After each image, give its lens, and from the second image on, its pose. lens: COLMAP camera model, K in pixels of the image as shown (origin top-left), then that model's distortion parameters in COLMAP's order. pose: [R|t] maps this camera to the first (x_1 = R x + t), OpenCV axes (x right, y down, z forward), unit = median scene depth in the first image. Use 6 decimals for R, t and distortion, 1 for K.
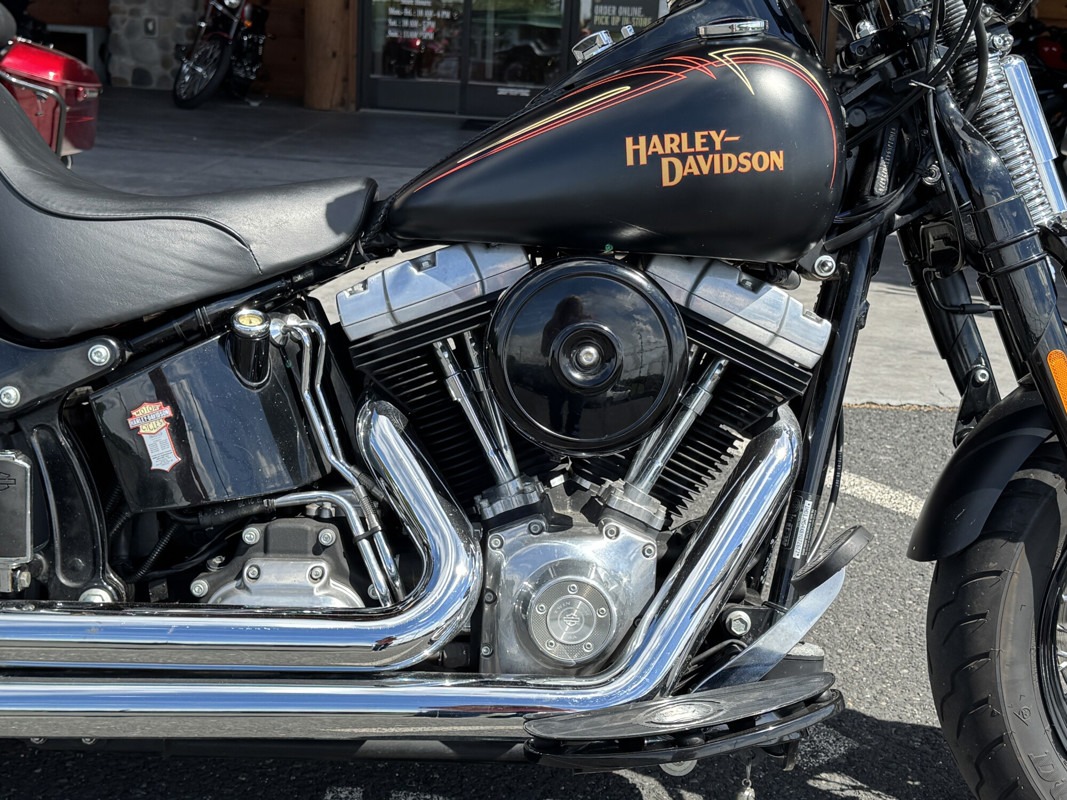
lens RADIAL K [[1462.3, 0, 533.5], [0, 1462.3, 400.0], [0, 0, 1]] dist [0.186468, -0.386021]
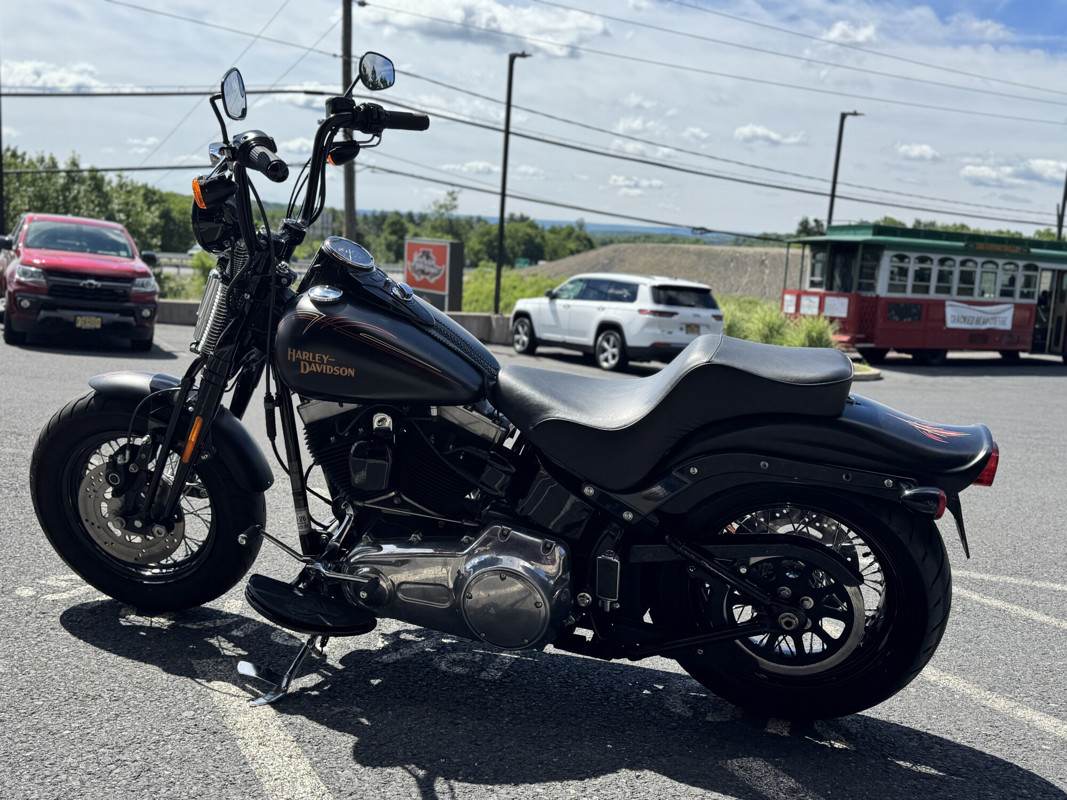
lens RADIAL K [[1012.5, 0, 536.9], [0, 1012.5, 399.0], [0, 0, 1]] dist [0.092415, -0.164023]
pose [[-0.956835, -0.163667, 0.240167, -0.525022], [-0.057847, 0.917075, 0.394497, -0.706085], [-0.284817, 0.363576, -0.886957, 2.380574]]
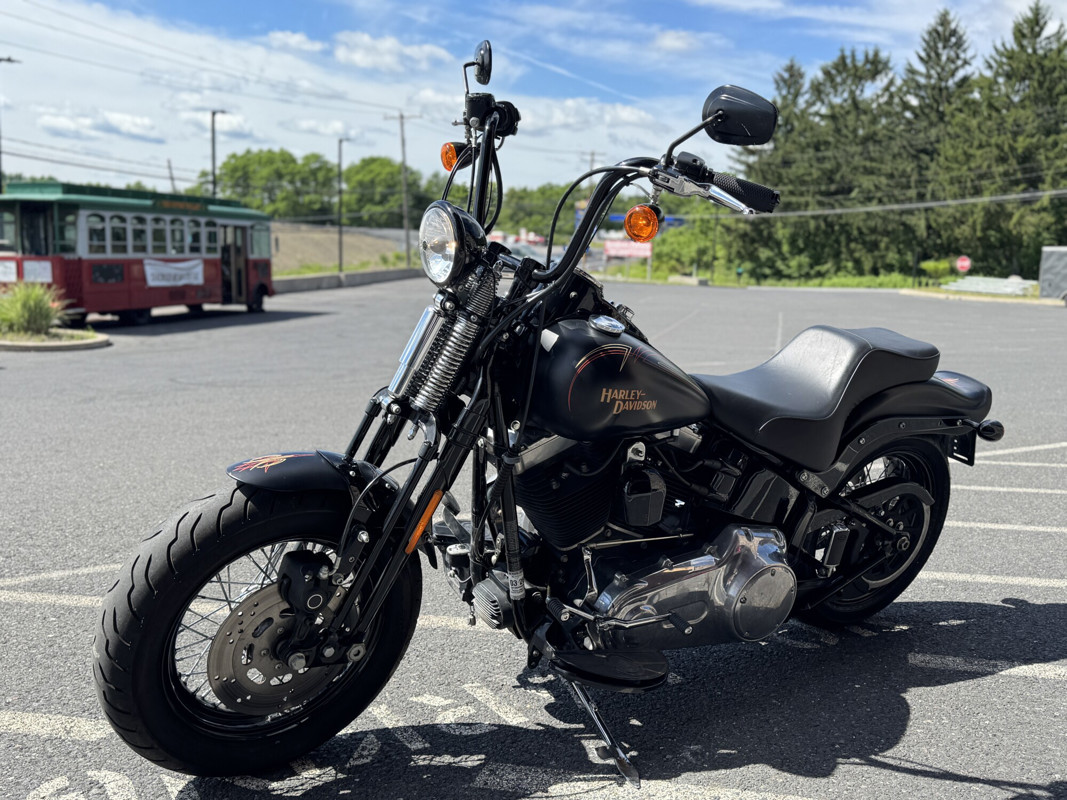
lens RADIAL K [[1012.5, 0, 536.9], [0, 1012.5, 399.0], [0, 0, 1]] dist [0.092415, -0.164023]
pose [[-0.844548, -0.010614, -0.535374, 0.898827], [-0.213918, 0.923245, 0.319151, -0.564052], [0.490894, 0.384065, -0.781996, 2.143993]]
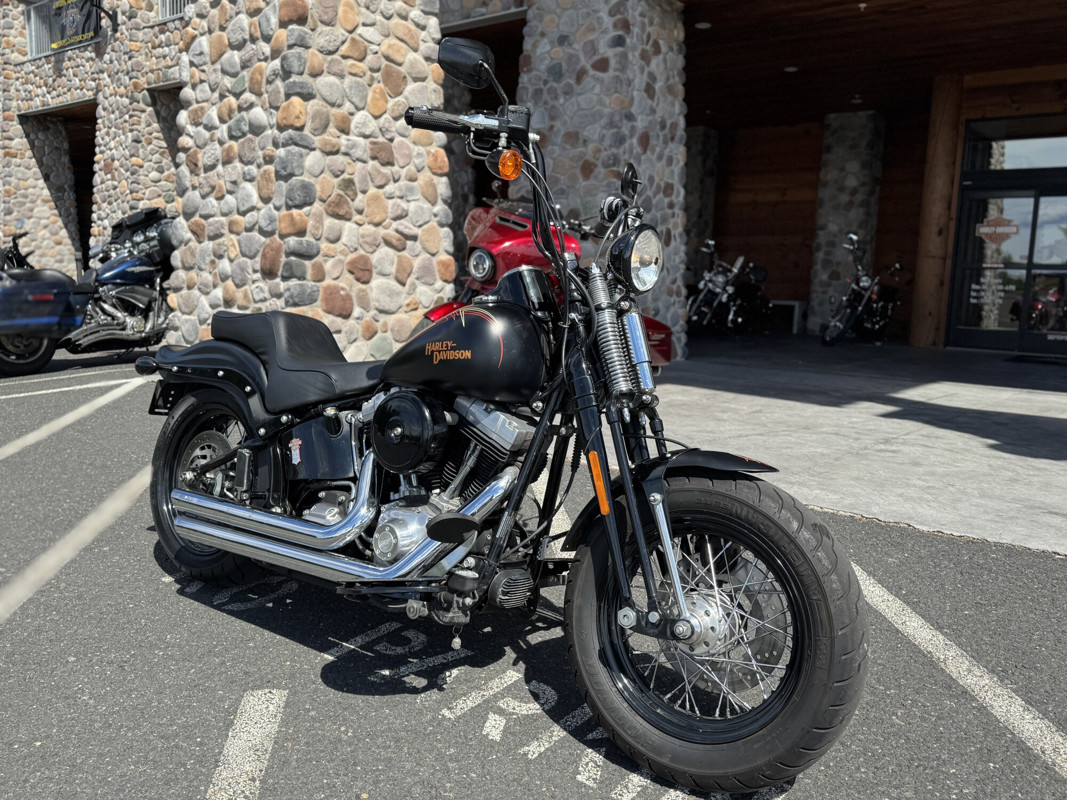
lens RADIAL K [[886.6, 0, 534.6], [0, 886.6, 393.5], [0, 0, 1]] dist [0.147036, -0.287523]
pose [[0.789389, 0.050013, -0.611852, 1.027673], [-0.136790, 0.985948, -0.095890, 0.017166], [0.598459, 0.159390, 0.785138, -0.024860]]
